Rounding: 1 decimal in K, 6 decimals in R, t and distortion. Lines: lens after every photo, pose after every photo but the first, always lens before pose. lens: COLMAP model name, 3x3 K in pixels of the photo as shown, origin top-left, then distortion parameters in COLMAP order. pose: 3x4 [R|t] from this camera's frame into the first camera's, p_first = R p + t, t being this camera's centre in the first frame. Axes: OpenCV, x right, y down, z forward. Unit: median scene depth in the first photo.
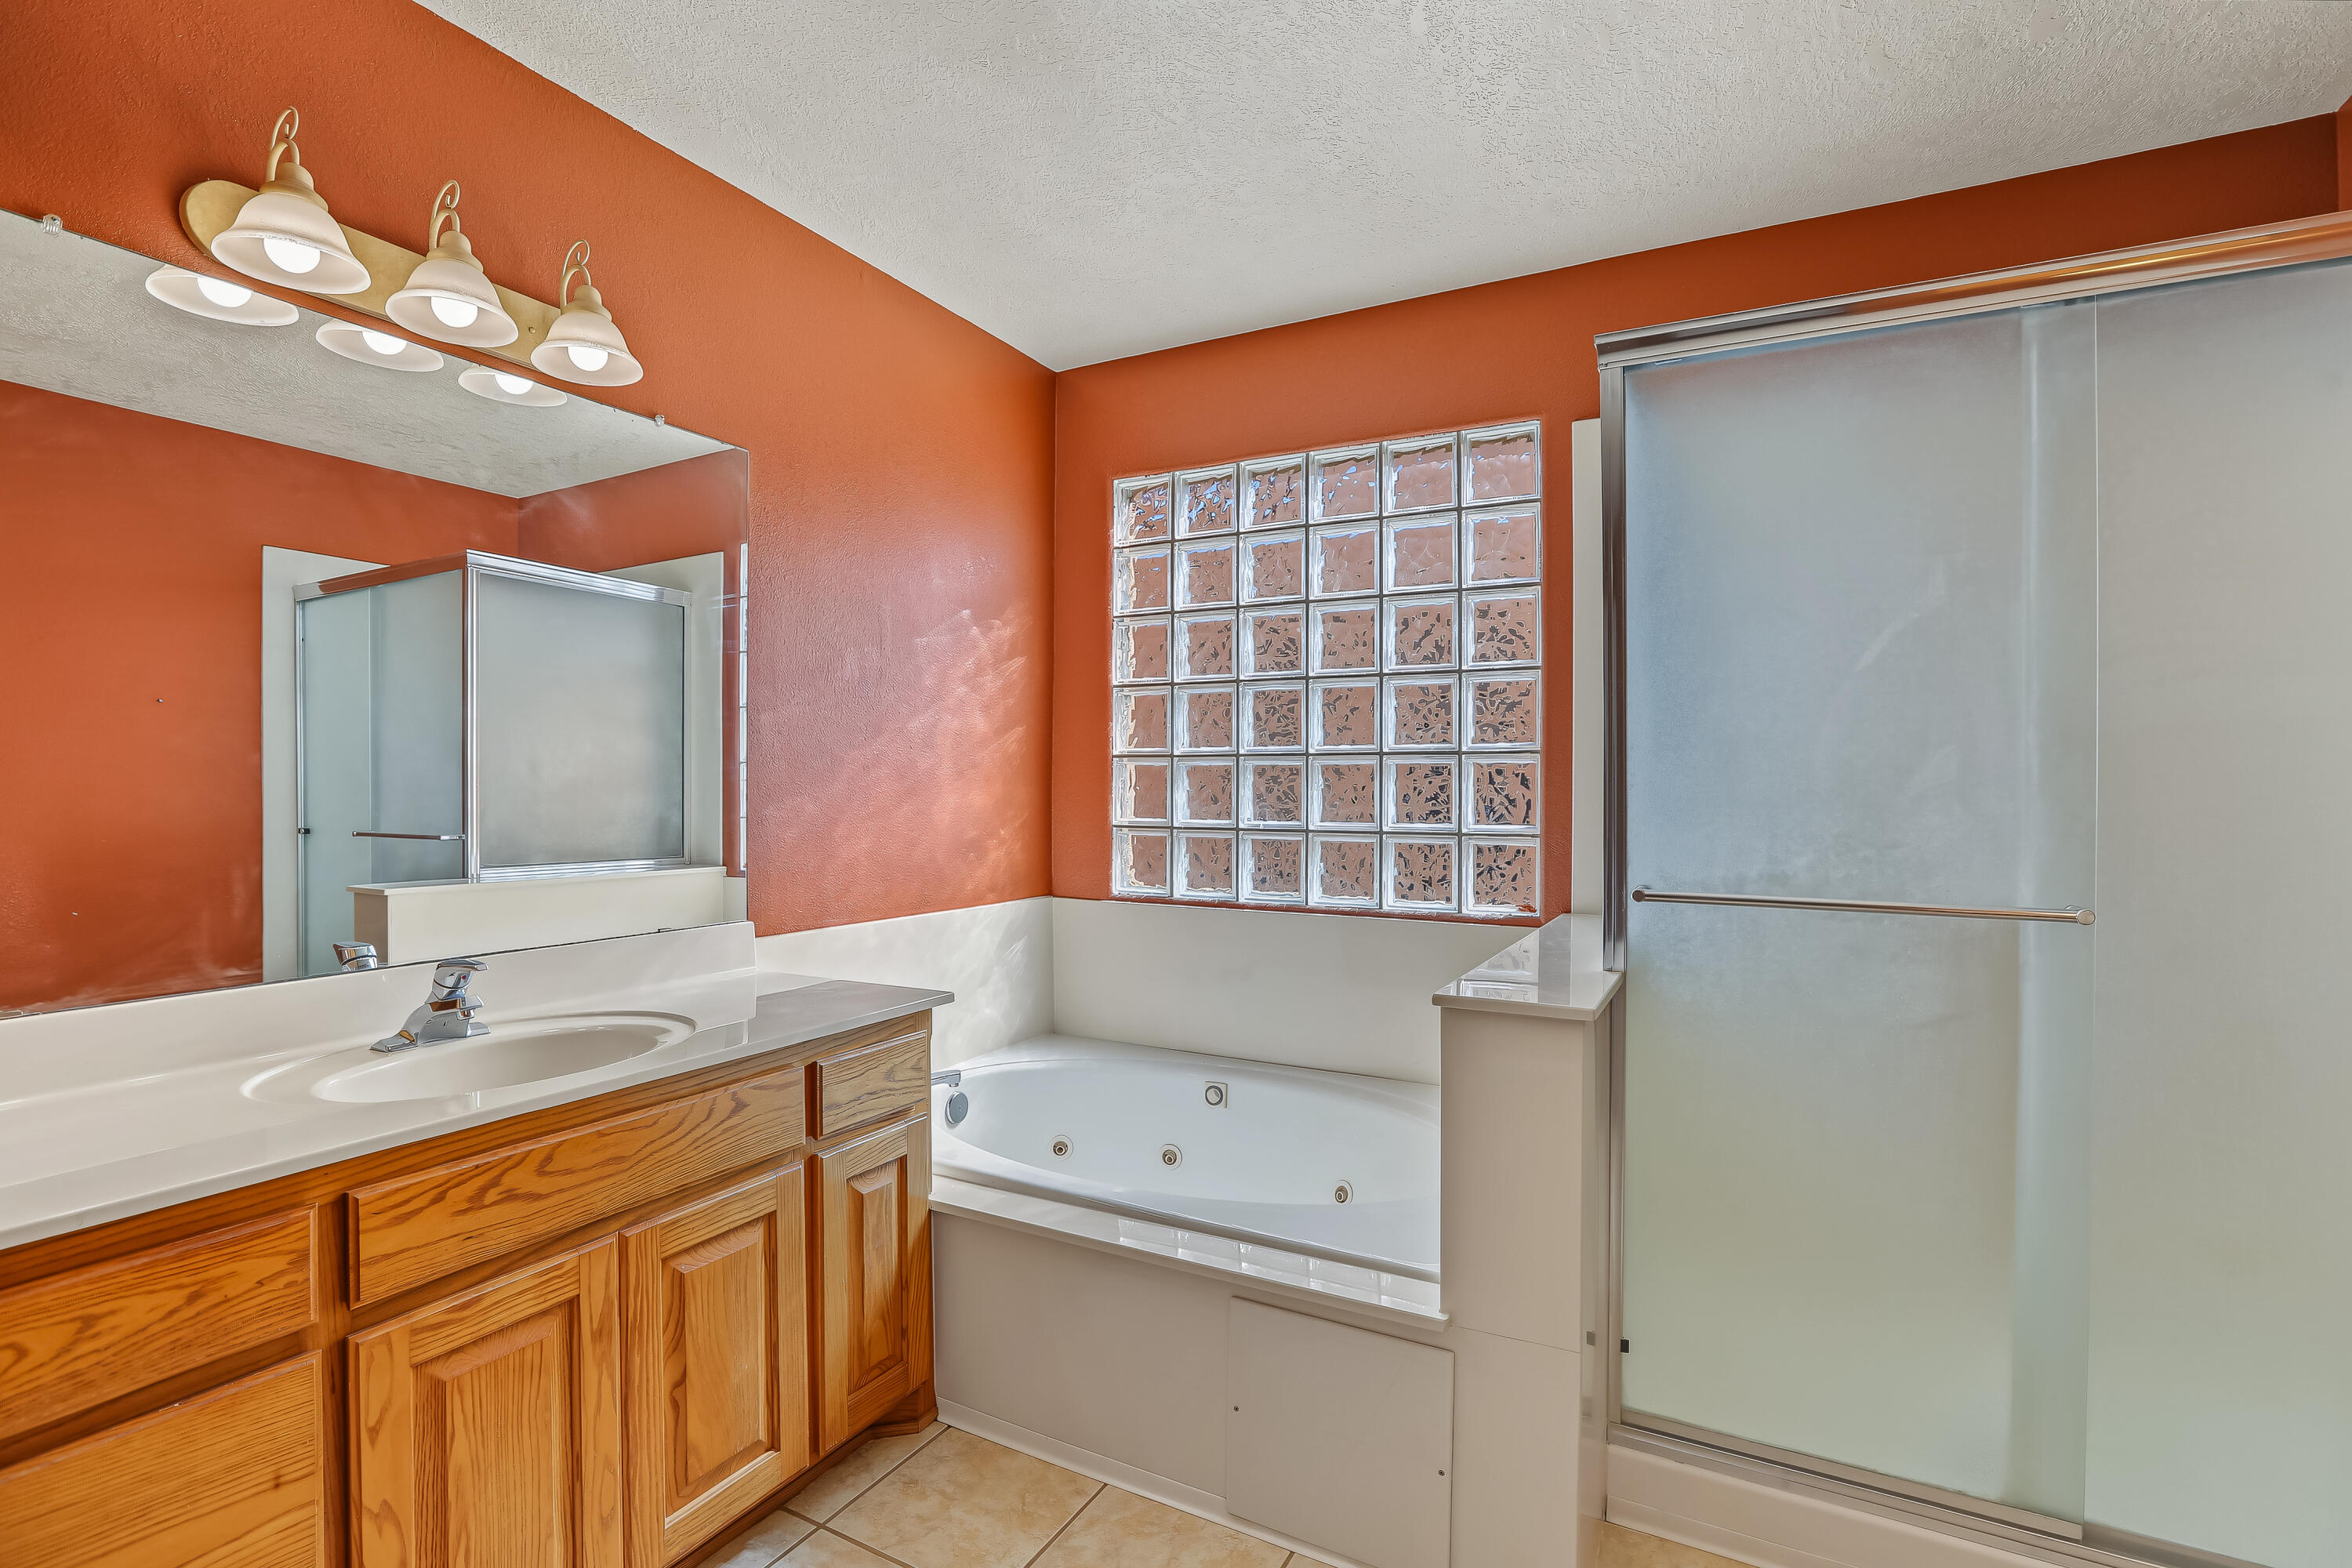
lens RADIAL K [[1084.3, 0, 1184.4], [0, 1084.3, 786.7], [0, 0, 1]] dist [-0.057105, 0.023472]
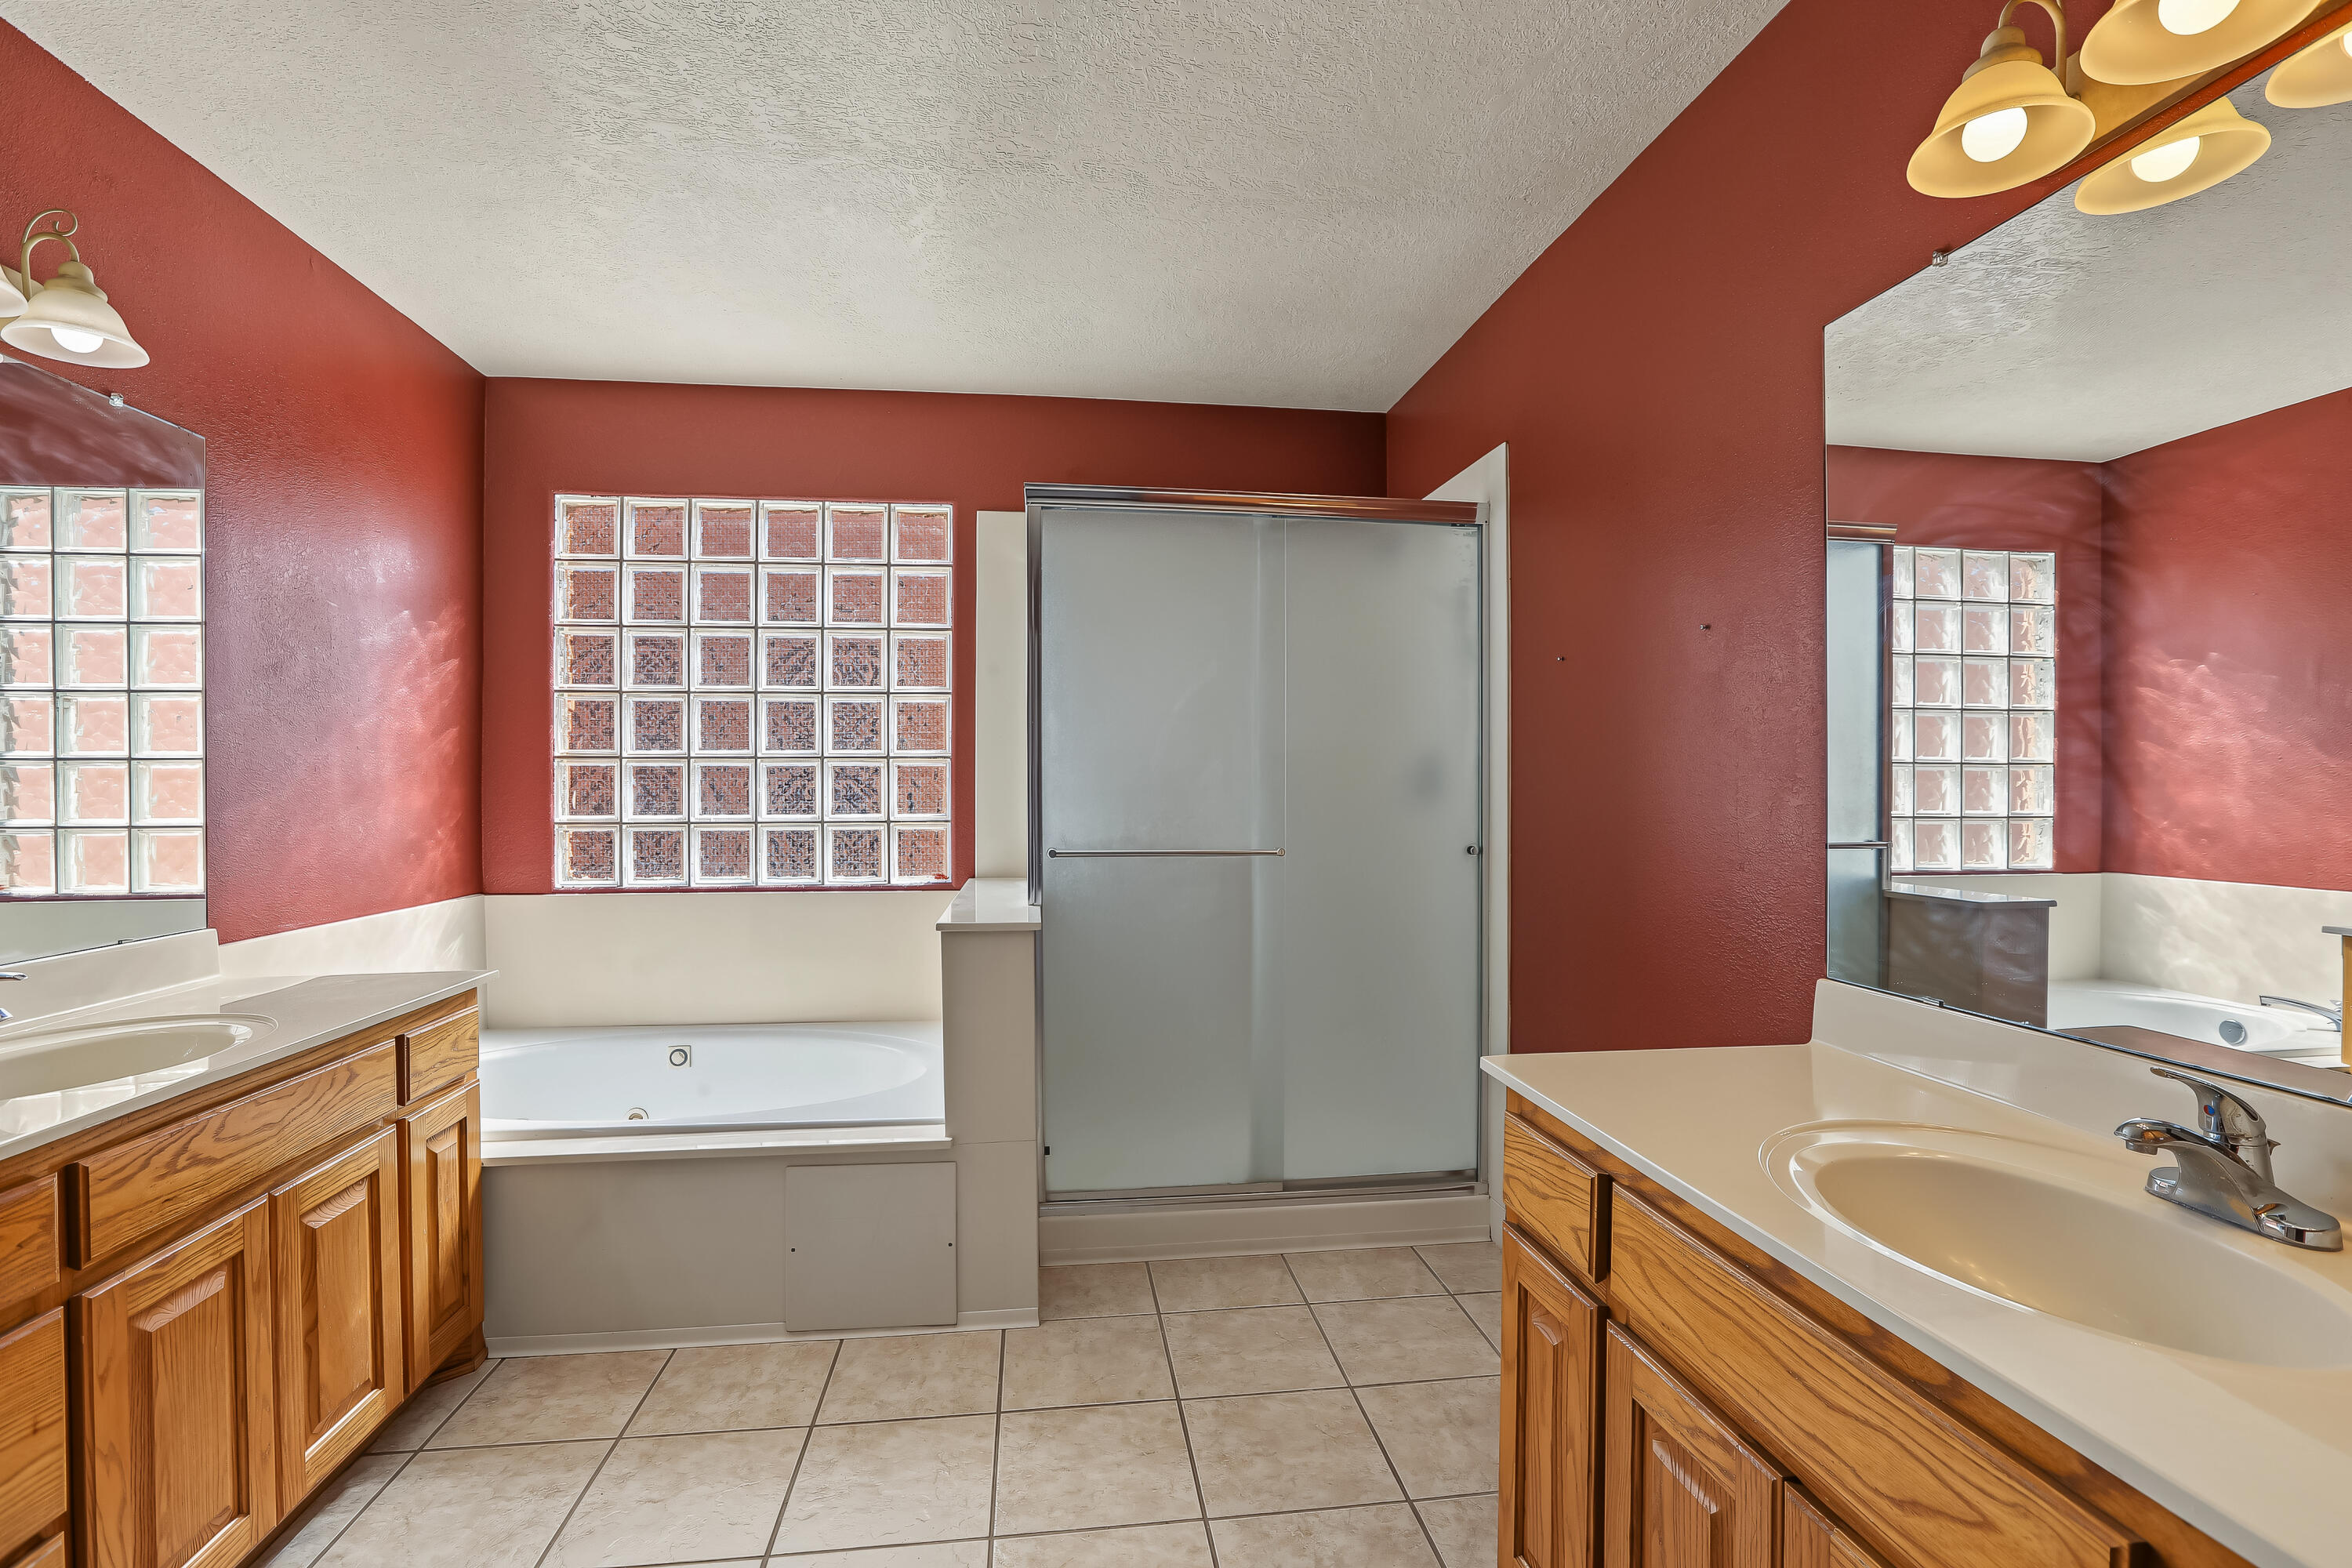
lens RADIAL K [[1084.3, 0, 1184.4], [0, 1084.3, 786.7], [0, 0, 1]] dist [-0.057105, 0.023472]
pose [[0.807773, -0.006805, 0.589454, -0.330839], [0.005540, 0.999977, 0.003952, -0.000287], [-0.589468, 0.000073, 0.807792, -0.359657]]
